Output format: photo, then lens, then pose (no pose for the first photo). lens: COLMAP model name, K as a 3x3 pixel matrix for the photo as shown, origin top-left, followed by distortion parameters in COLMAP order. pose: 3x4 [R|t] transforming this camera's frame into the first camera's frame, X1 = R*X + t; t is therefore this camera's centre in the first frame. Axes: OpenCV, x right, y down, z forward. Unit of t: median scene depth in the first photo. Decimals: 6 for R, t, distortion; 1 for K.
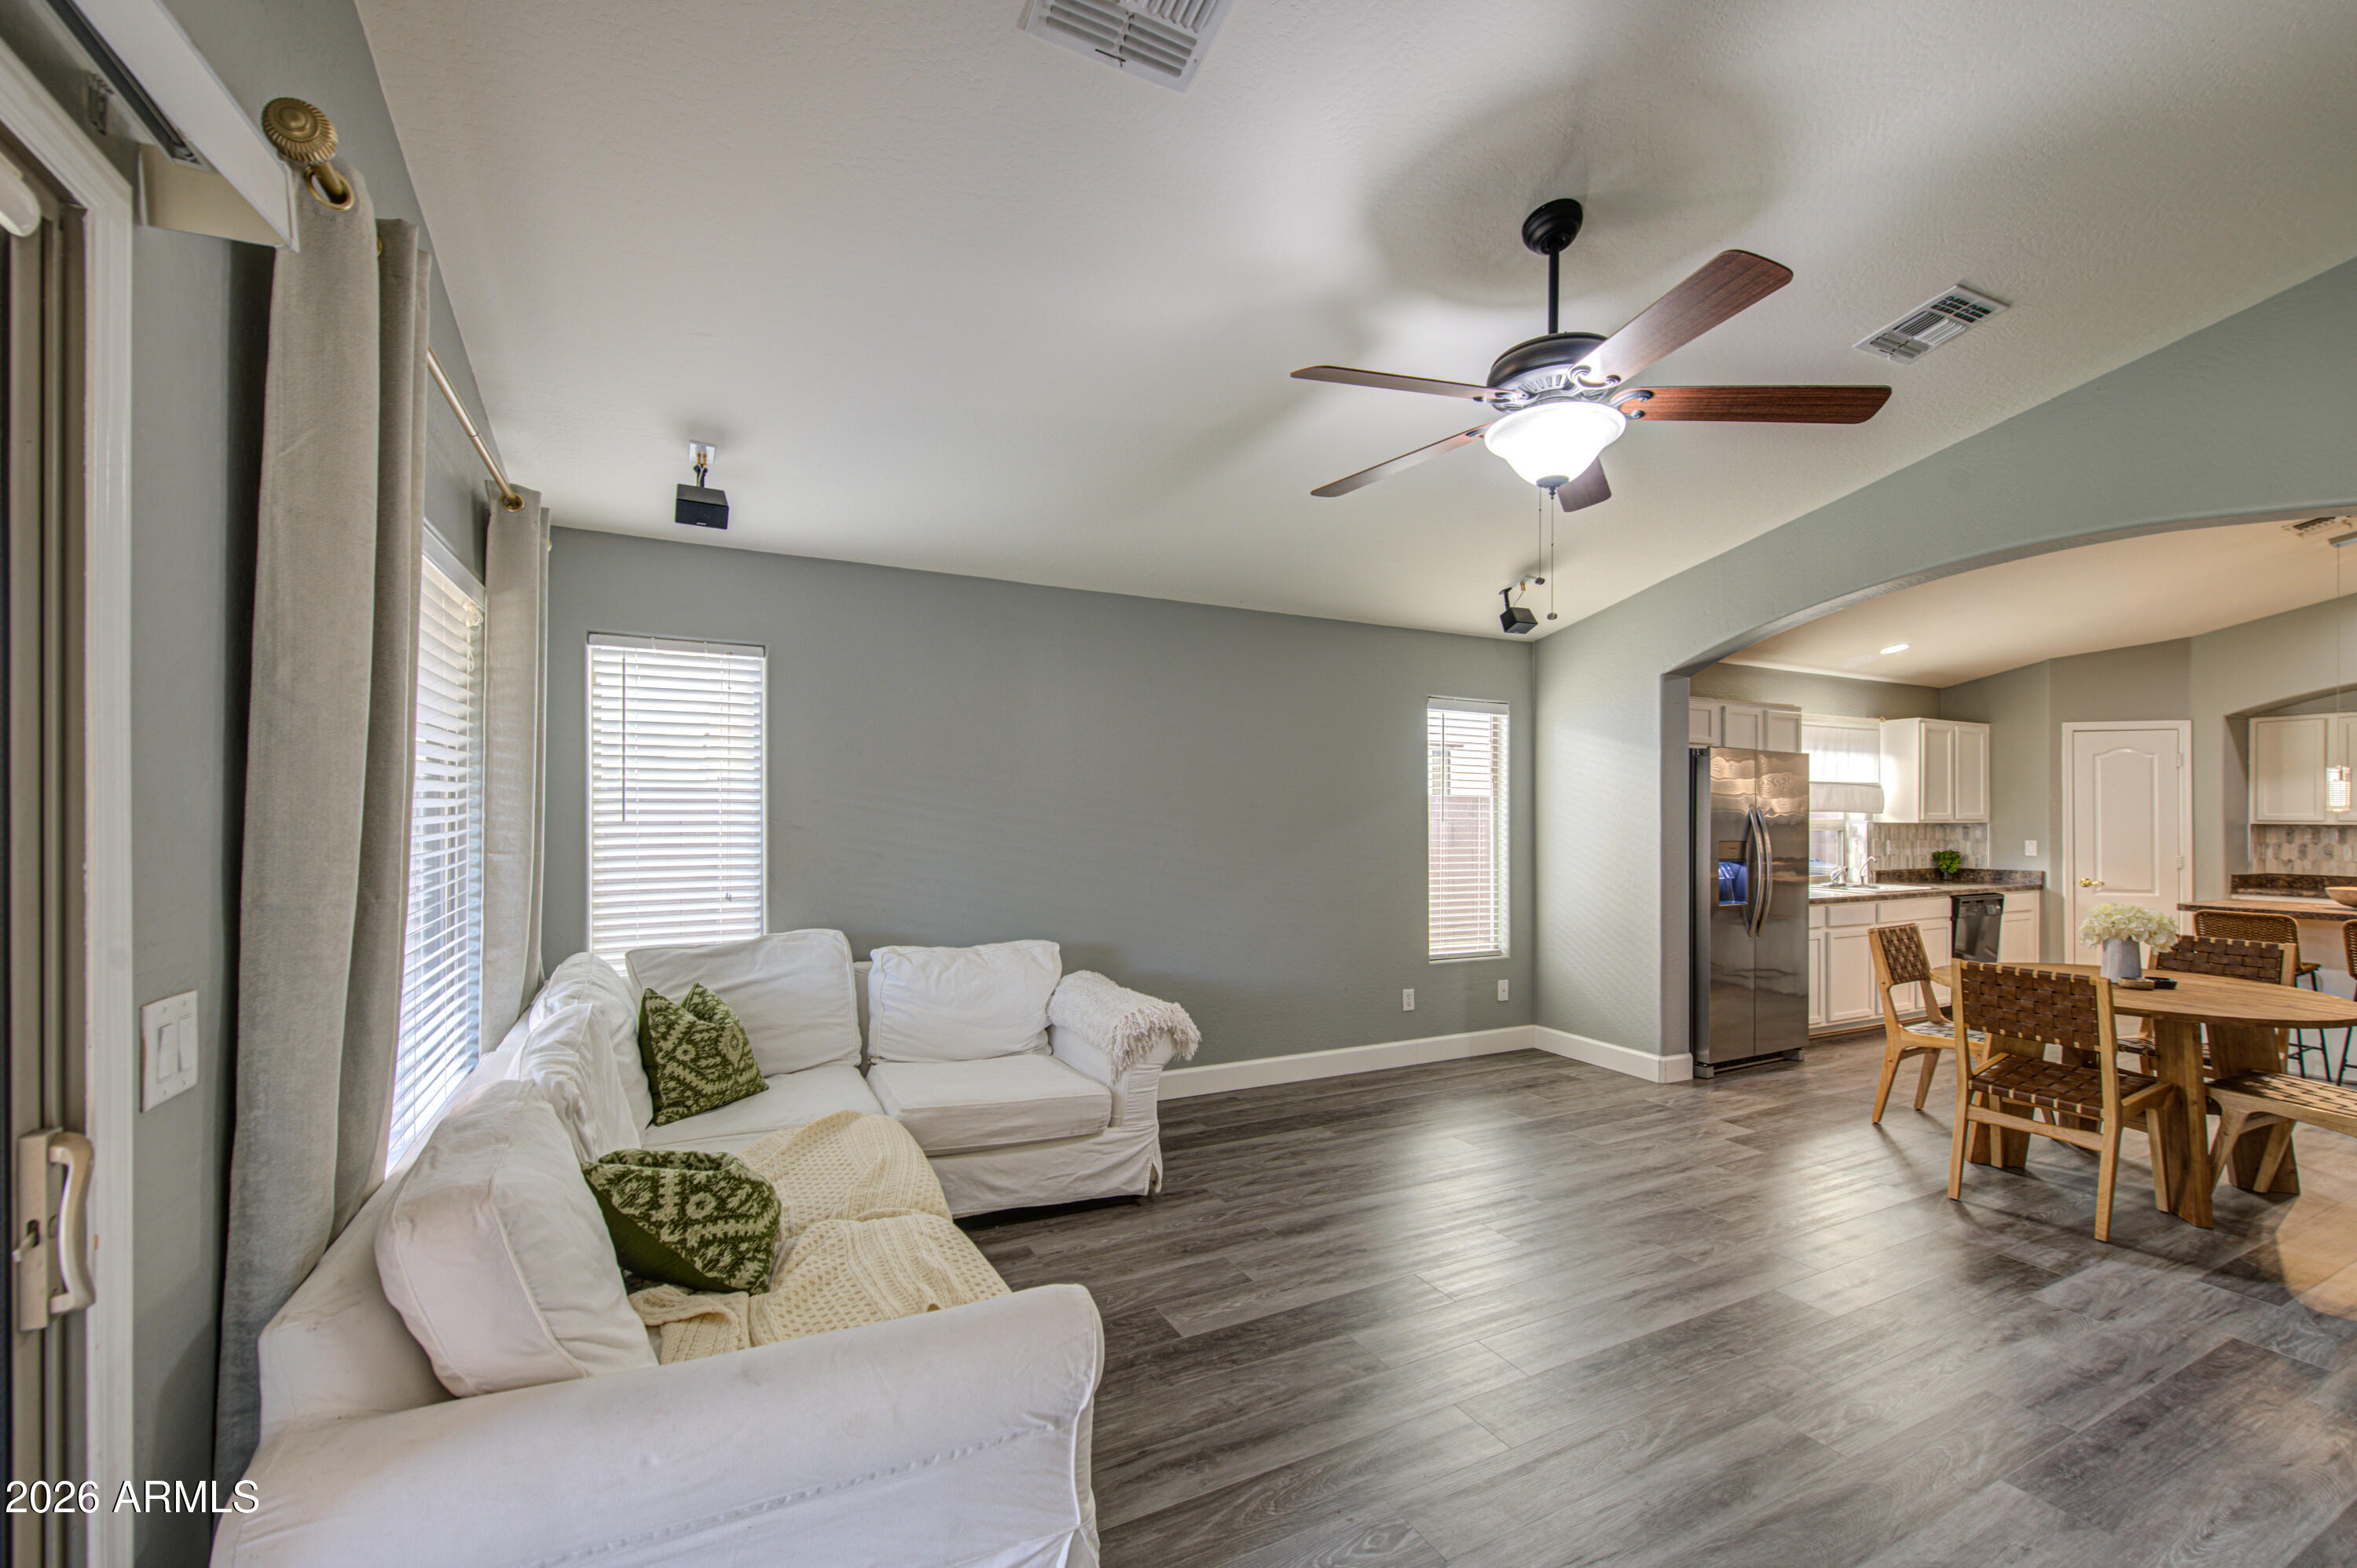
lens RADIAL K [[973.1, 0, 1167.5], [0, 973.1, 808.7], [0, 0, 1]] dist [0.003770, -0.002404]
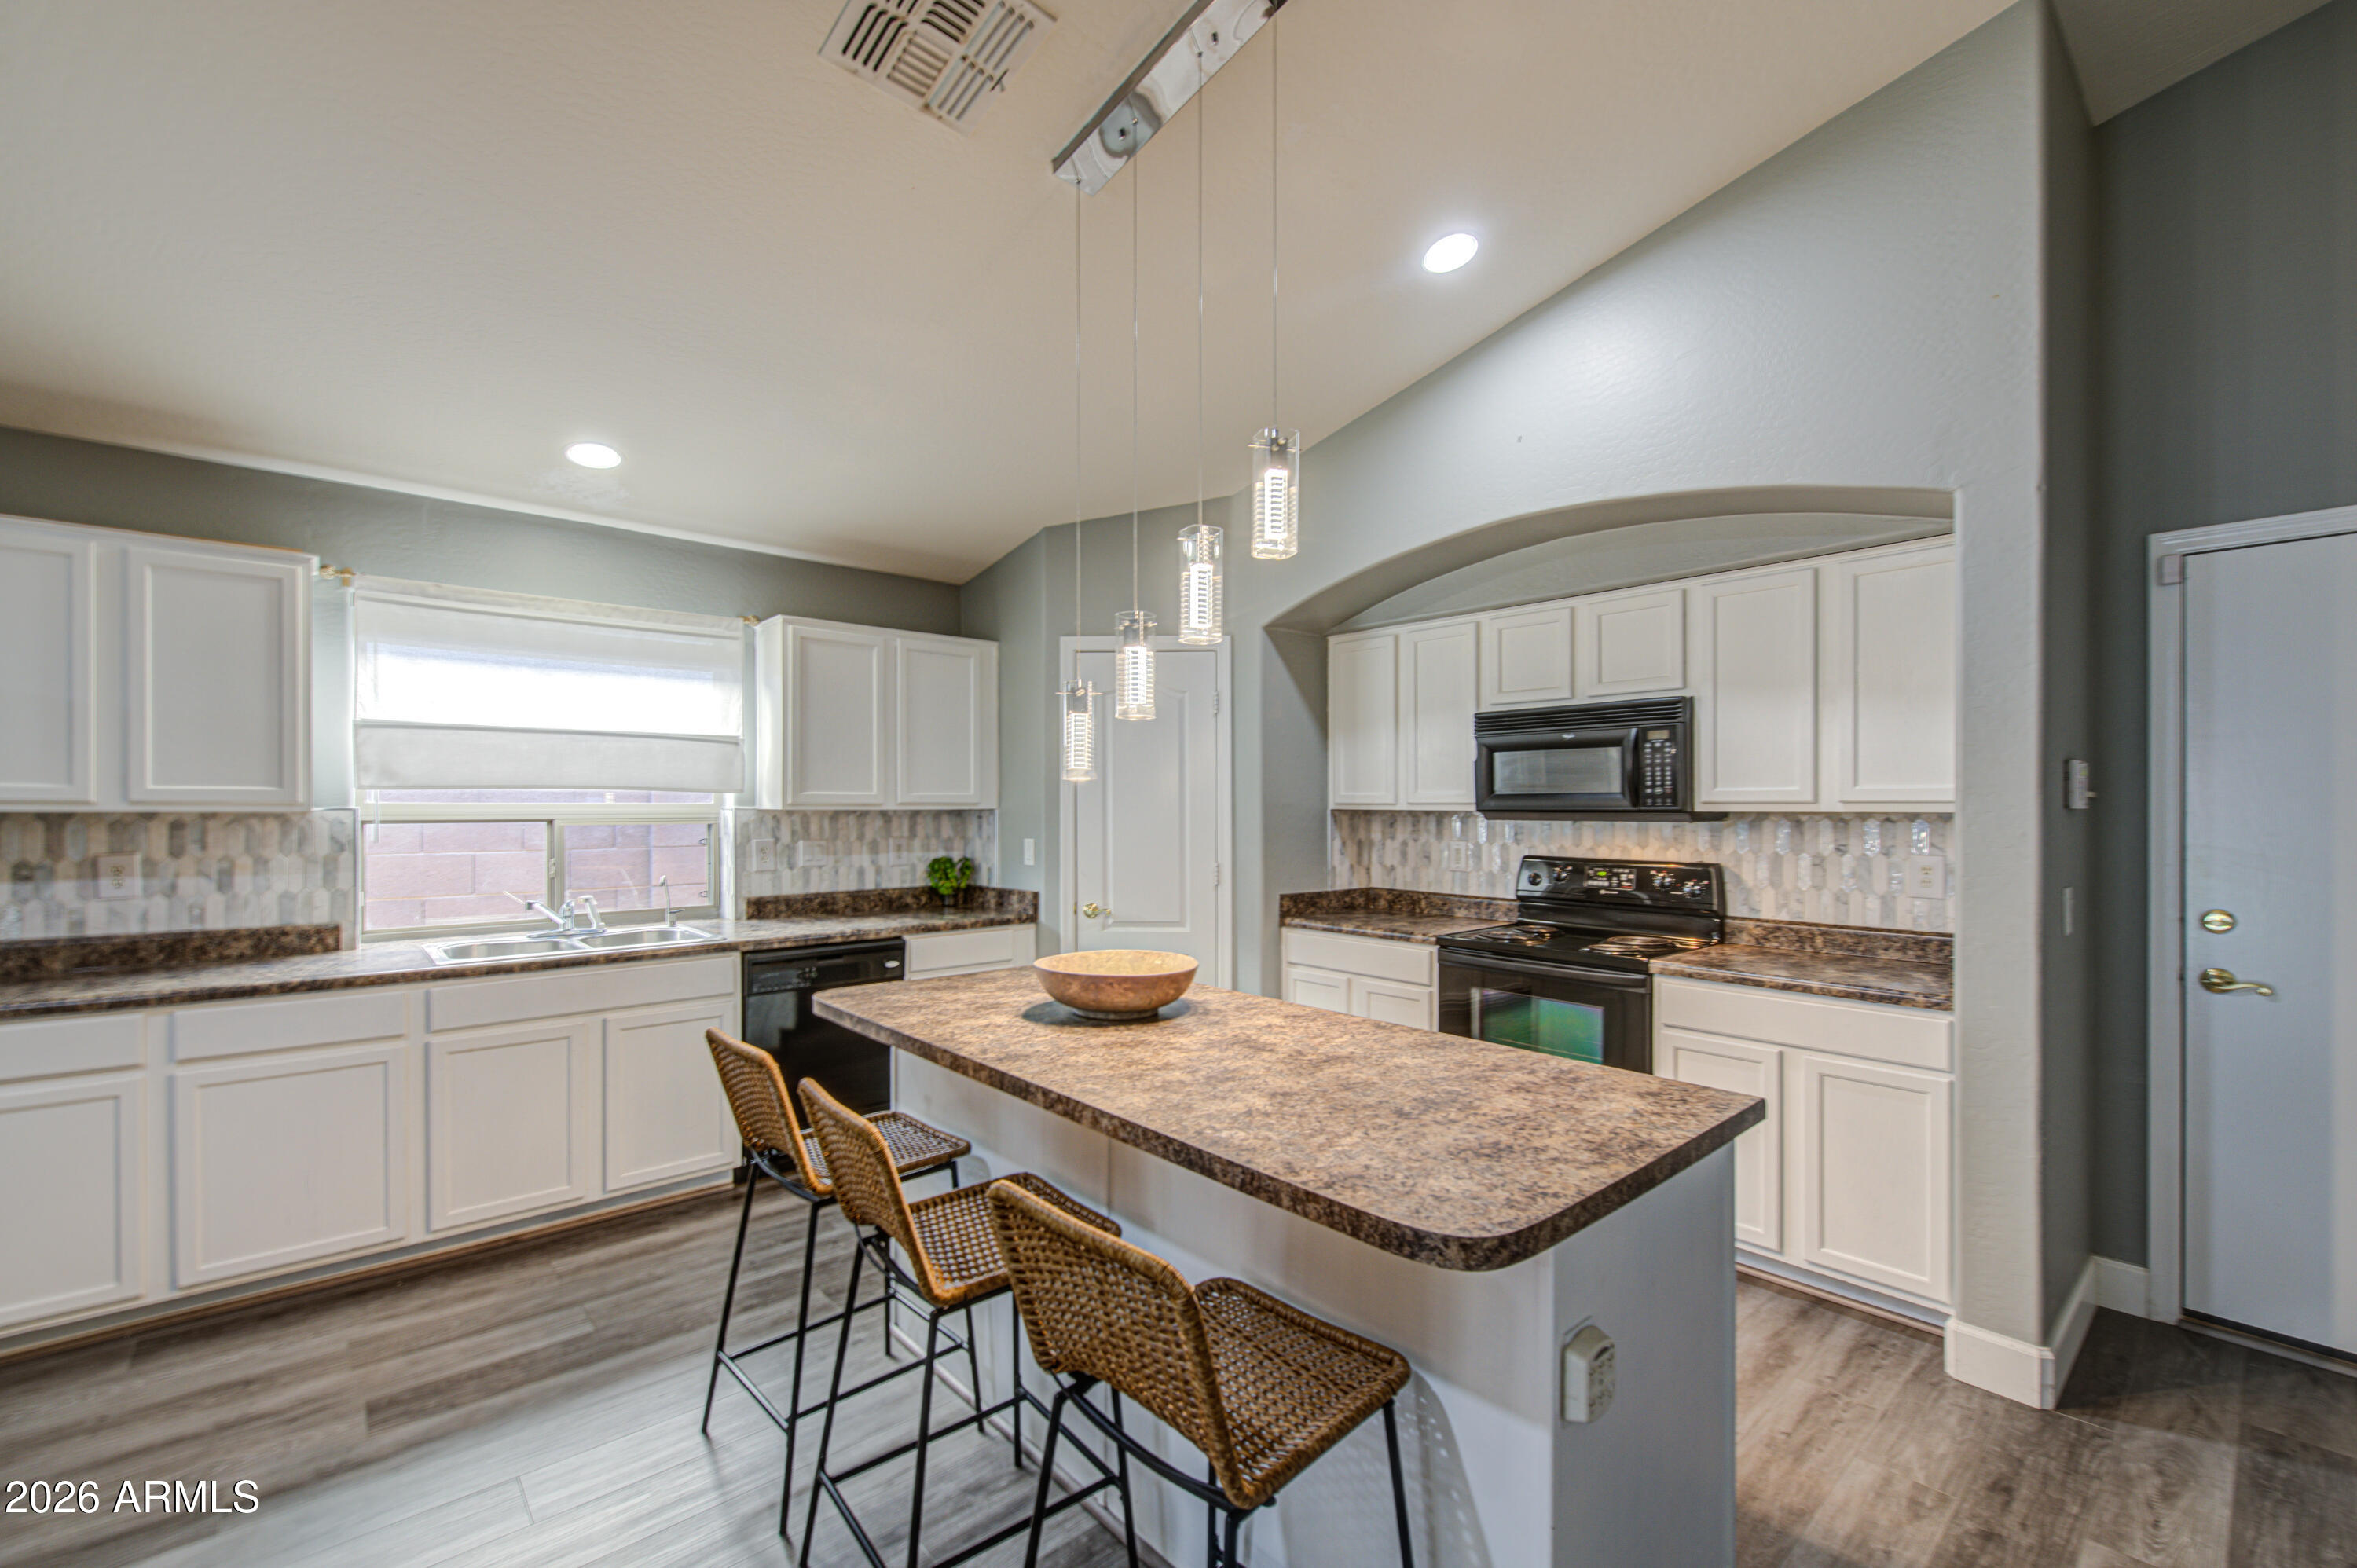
lens RADIAL K [[973.1, 0, 1179.6], [0, 973.1, 813.5], [0, 0, 1]] dist [0.003770, -0.002404]
pose [[0.964204, -0.004504, 0.265124, 0.840385], [-0.000037, 0.999853, 0.017119, 0.007481], [-0.265163, -0.016516, 0.964062, 0.422266]]
